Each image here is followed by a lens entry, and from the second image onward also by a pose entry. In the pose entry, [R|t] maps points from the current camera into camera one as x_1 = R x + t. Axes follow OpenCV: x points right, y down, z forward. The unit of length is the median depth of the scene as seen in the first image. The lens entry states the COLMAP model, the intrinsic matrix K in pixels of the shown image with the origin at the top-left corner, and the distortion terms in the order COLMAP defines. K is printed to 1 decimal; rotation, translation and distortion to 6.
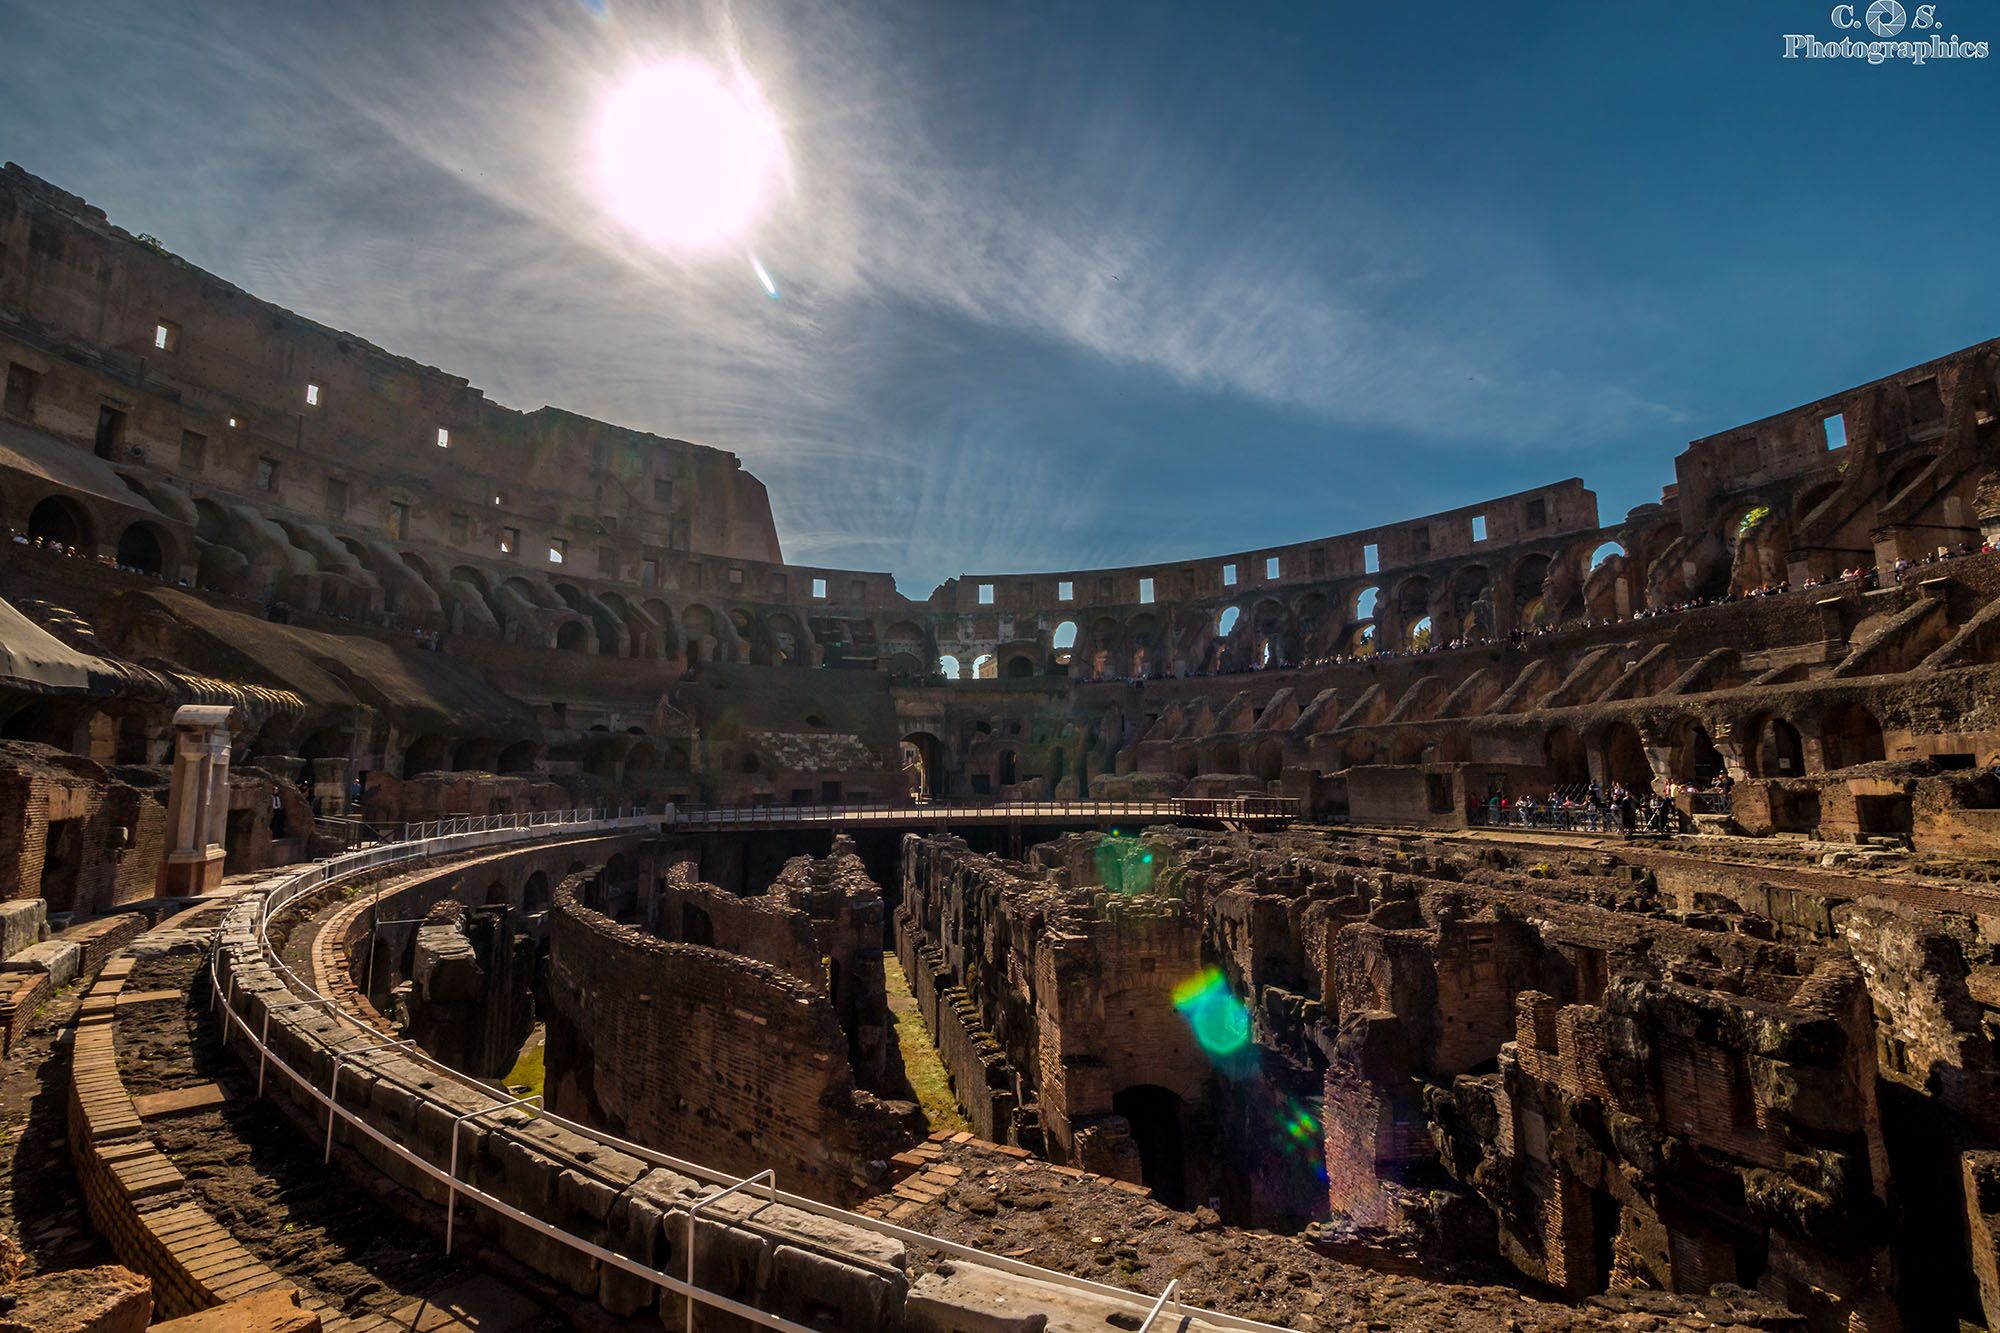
lens RADIAL K [[931.1, 0, 988.8], [0, 931.1, 645.2], [0, 0, 1]] dist [0.008303, -0.016374]
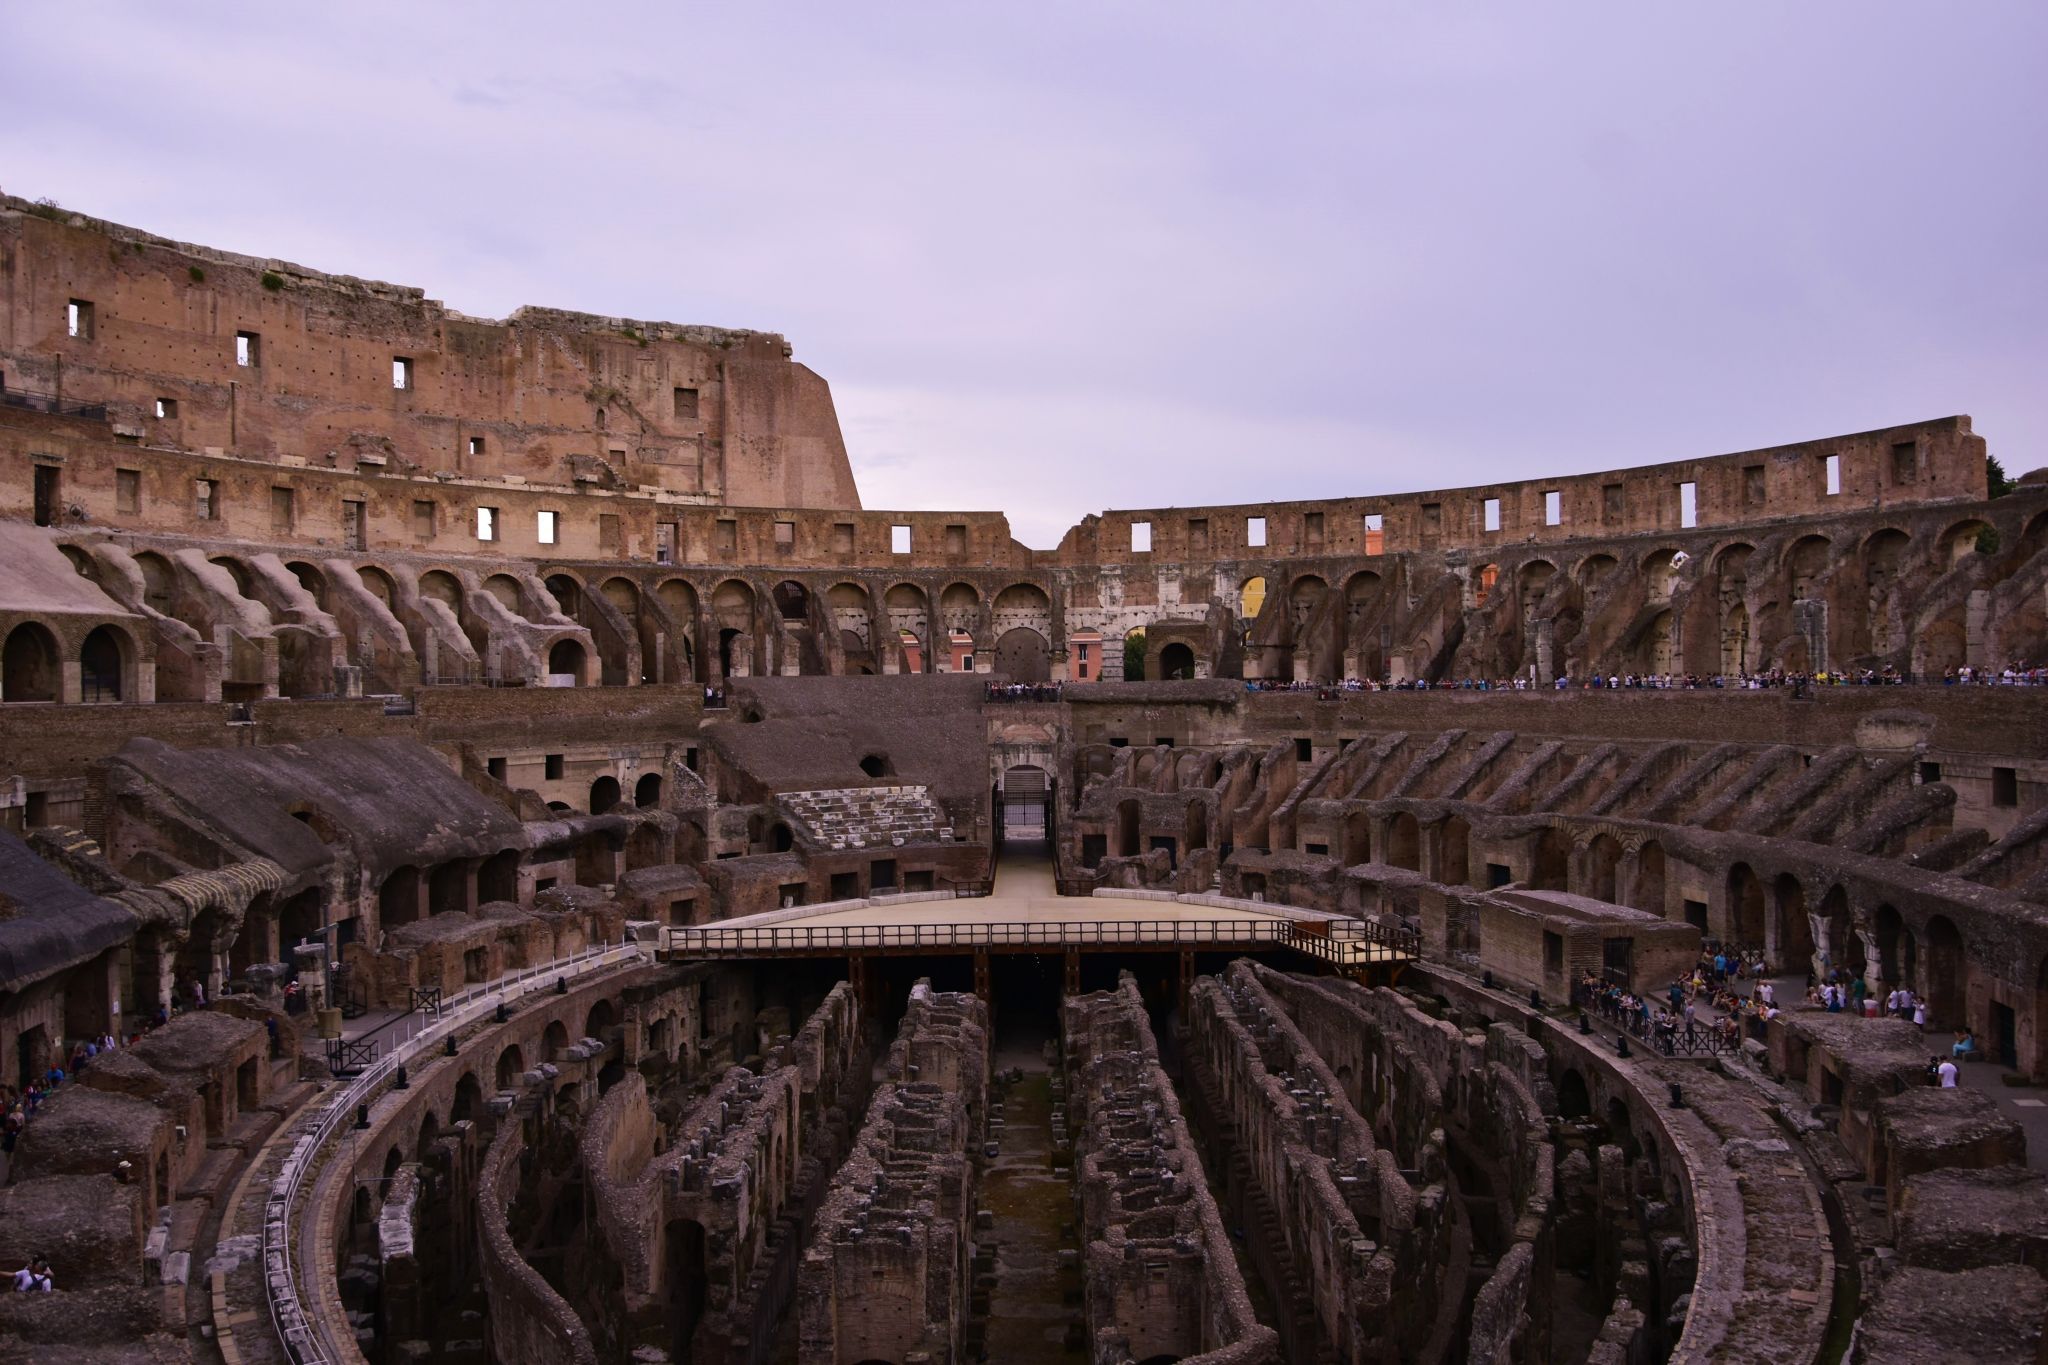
lens RADIAL K [[1608.0, 0, 1022.1], [0, 1608.0, 644.8], [0, 0, 1]] dist [-0.033066, 0.002675]
pose [[0.982038, -0.011266, -0.188346, 0.181295], [0.036791, 0.990489, 0.132584, -0.186020], [0.185061, -0.137132, 0.973112, -0.236338]]
